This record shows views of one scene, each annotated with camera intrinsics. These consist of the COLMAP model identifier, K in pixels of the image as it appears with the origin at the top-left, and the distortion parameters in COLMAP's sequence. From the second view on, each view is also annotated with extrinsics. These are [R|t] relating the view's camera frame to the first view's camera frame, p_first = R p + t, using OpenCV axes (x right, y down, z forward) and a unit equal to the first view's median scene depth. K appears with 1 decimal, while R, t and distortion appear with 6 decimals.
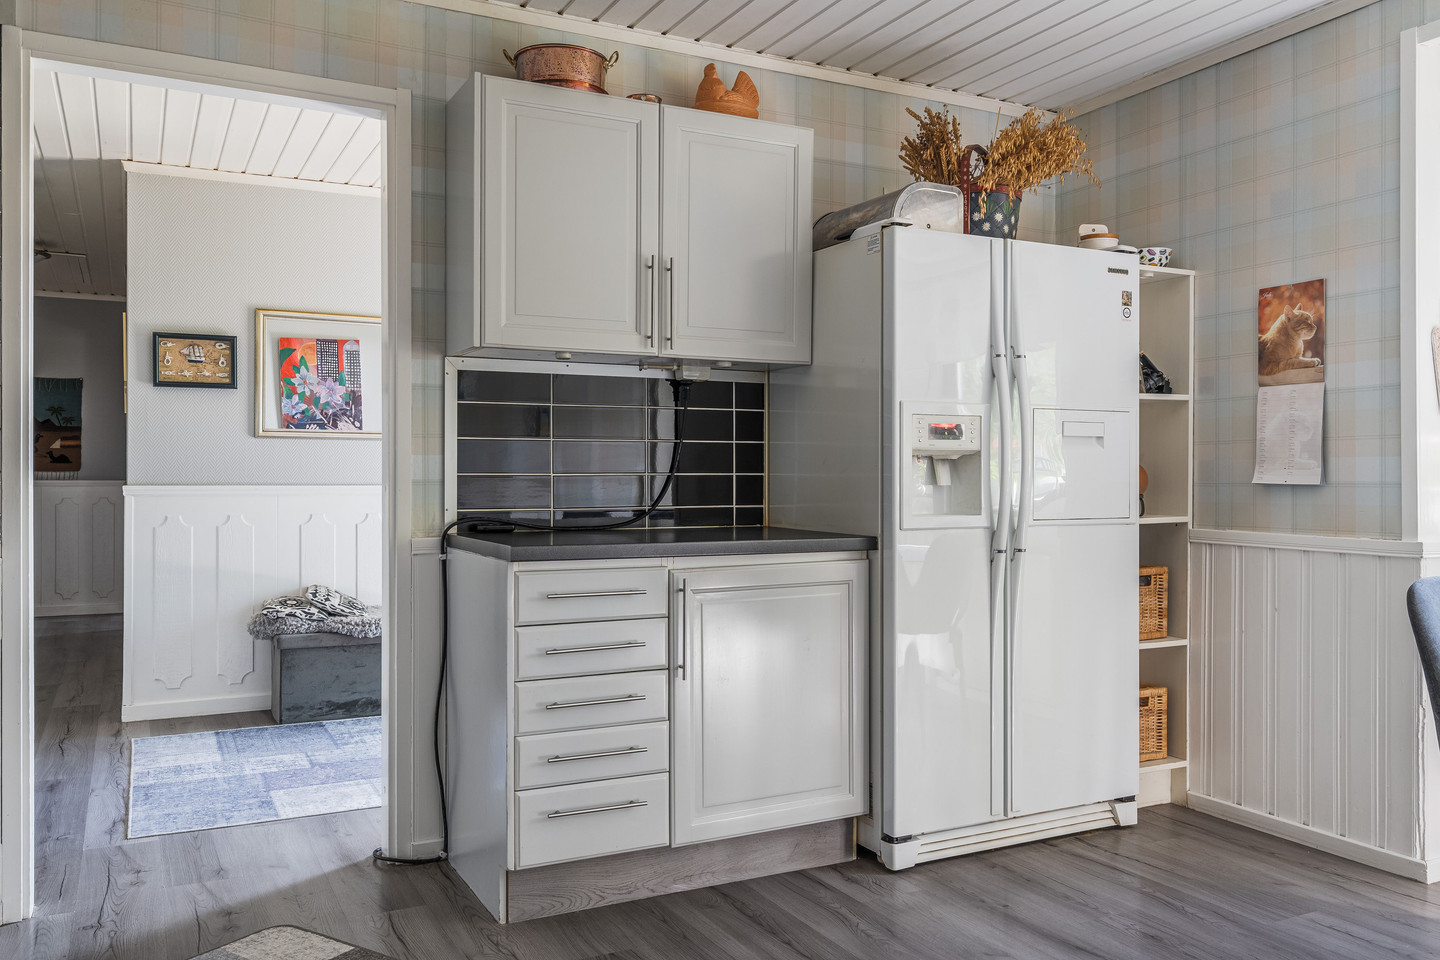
lens RADIAL K [[1163.5, 0, 721.2], [0, 1163.5, 477.9], [0, 0, 1]] dist [0.010386, -0.008936]
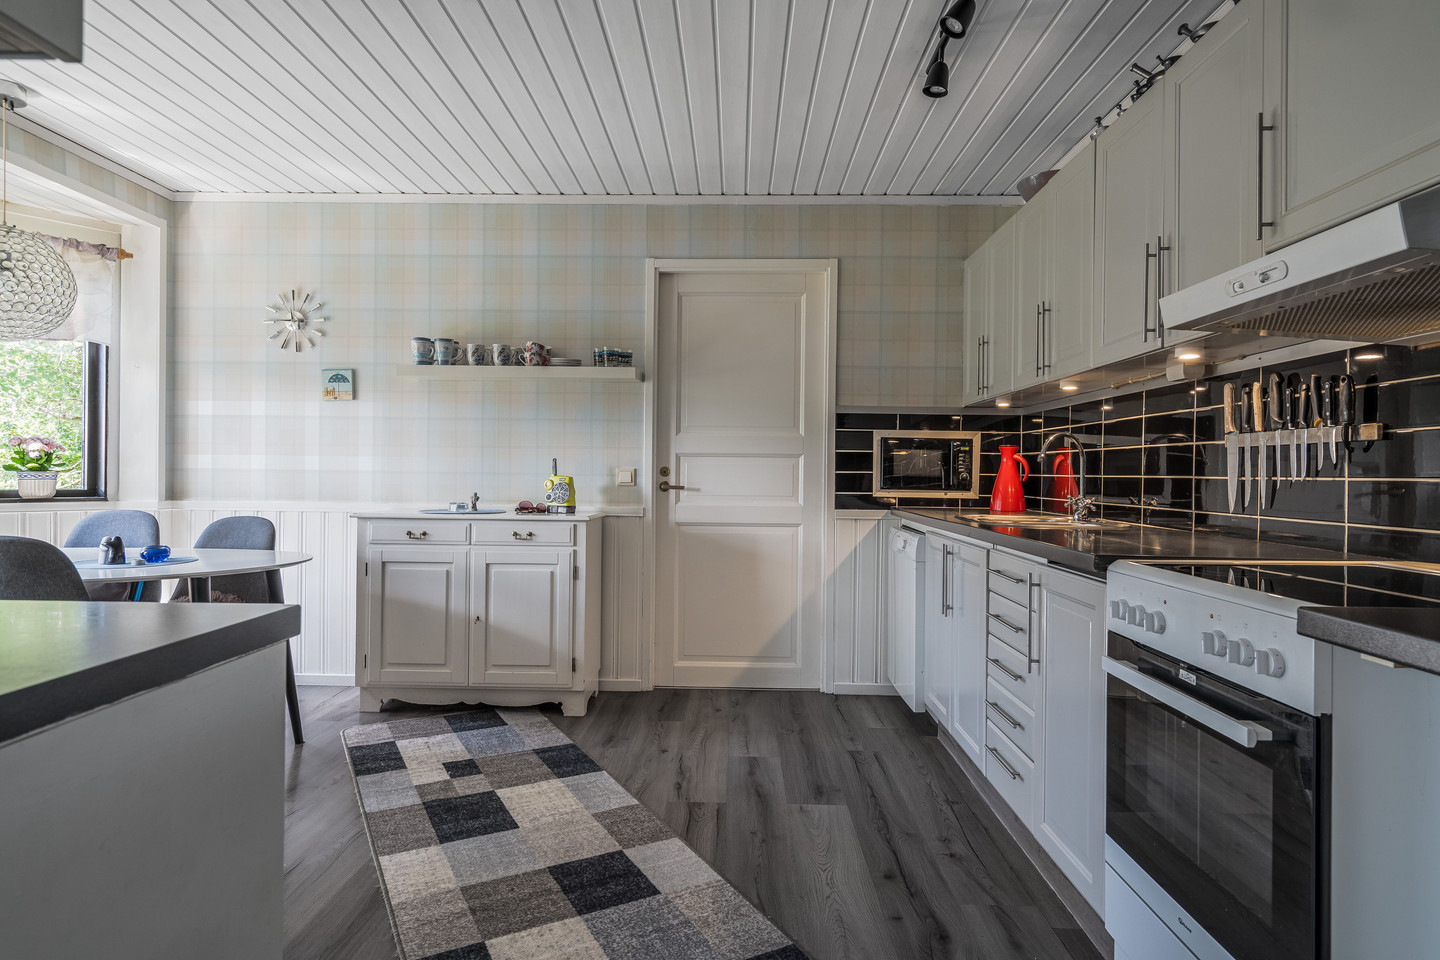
lens RADIAL K [[820.8, 0, 719.8], [0, 820.8, 476.3], [0, 0, 1]] dist [-0.000806, -0.001277]
pose [[-0.882008, -0.005311, 0.471204, -0.429861], [-0.003759, 0.999984, 0.004234, 0.004656], [-0.471219, 0.001963, -0.882014, 1.128274]]
